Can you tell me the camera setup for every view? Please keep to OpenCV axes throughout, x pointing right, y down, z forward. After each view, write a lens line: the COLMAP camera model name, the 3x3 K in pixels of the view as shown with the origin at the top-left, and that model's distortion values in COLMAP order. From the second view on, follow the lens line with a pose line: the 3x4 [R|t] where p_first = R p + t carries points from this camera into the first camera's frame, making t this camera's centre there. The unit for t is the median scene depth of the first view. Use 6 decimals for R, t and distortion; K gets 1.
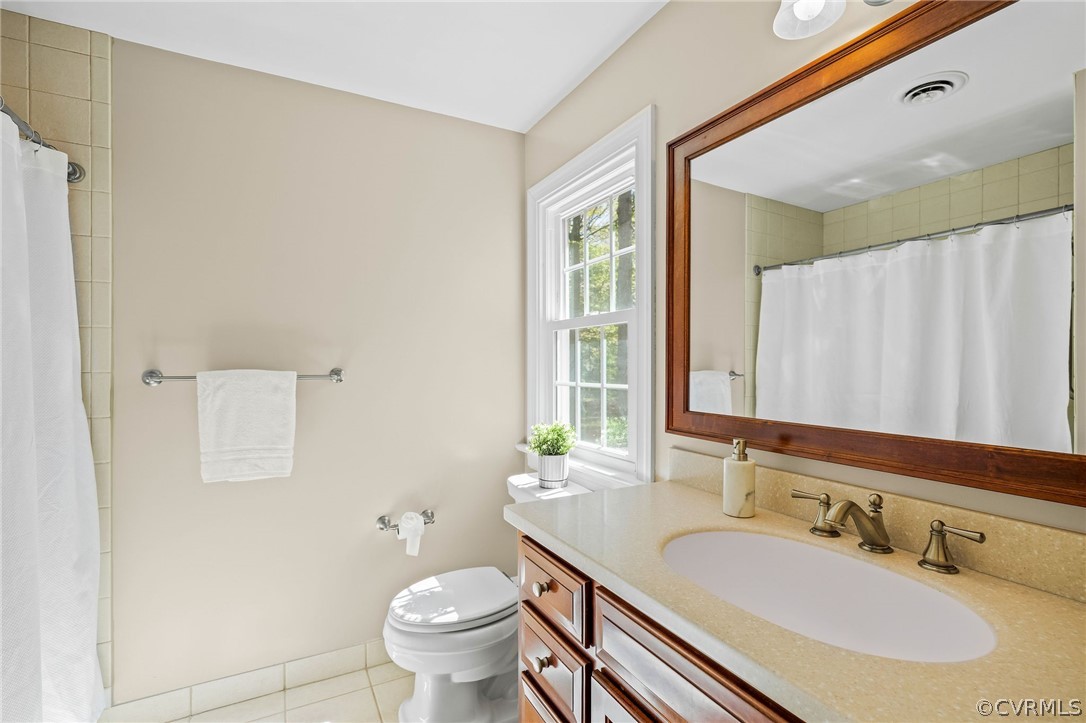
lens RADIAL K [[497.7, 0, 543.0], [0, 497.7, 365.0], [0, 0, 1]] dist [-0.010483, -0.000080]
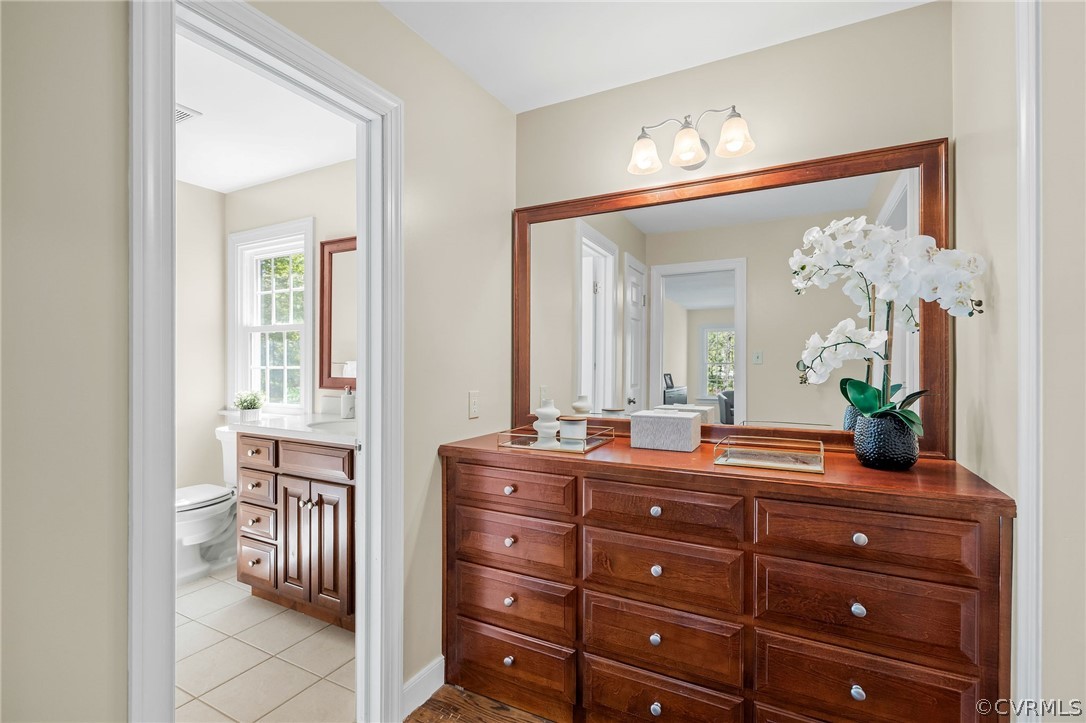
lens RADIAL K [[497.7, 0, 541.9], [0, 497.7, 358.7], [0, 0, 1]] dist [-0.010483, -0.000080]
pose [[0.831398, 0.000028, 0.555678, -0.085545], [-0.000165, 1.000000, 0.000197, 0.011748], [-0.555678, -0.000256, 0.831398, -0.849270]]
